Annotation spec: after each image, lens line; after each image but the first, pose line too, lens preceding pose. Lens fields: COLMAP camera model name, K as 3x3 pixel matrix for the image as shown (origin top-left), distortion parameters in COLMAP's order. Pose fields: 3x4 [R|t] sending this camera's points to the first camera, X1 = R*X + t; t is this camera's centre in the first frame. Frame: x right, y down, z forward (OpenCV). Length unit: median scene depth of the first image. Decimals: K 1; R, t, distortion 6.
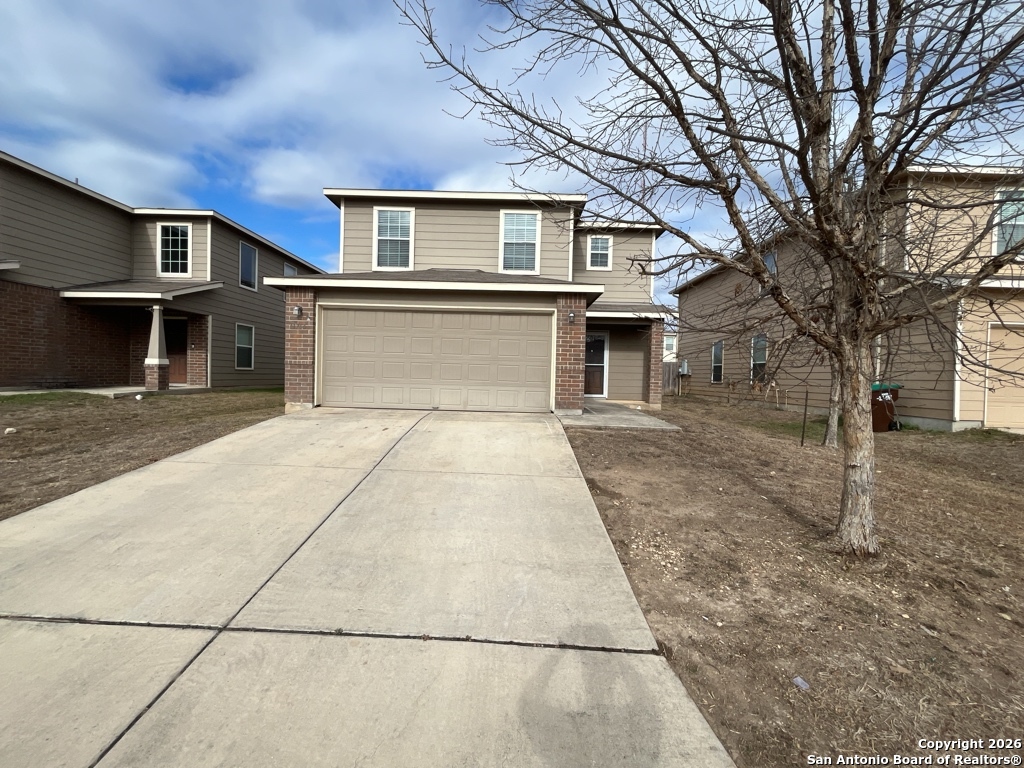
lens RADIAL K [[407.4, 0, 512.8], [0, 407.4, 383.4], [0, 0, 1]] dist [-0.003784, -0.000323]
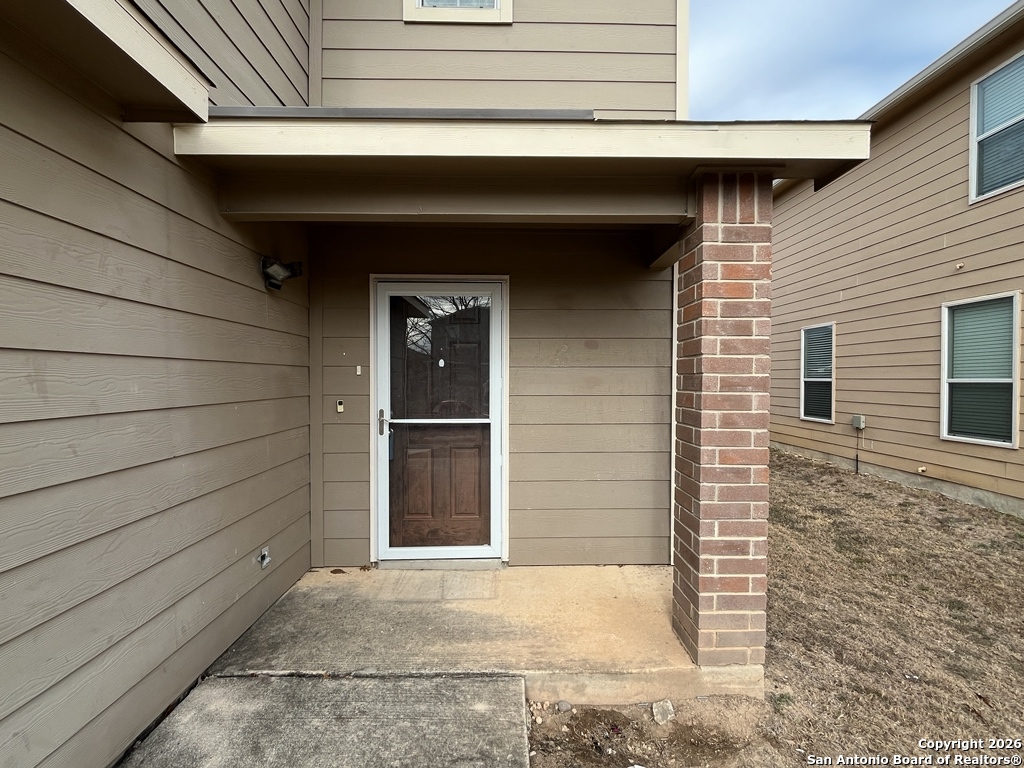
lens RADIAL K [[461.0, 0, 513.4], [0, 461.0, 383.2], [0, 0, 1]] dist [0.000236, -0.000409]
pose [[0.999390, -0.021646, 0.027390, 0.347681], [0.021773, 0.999753, -0.004374, -0.098850], [-0.027289, 0.004968, 0.999615, 1.102457]]
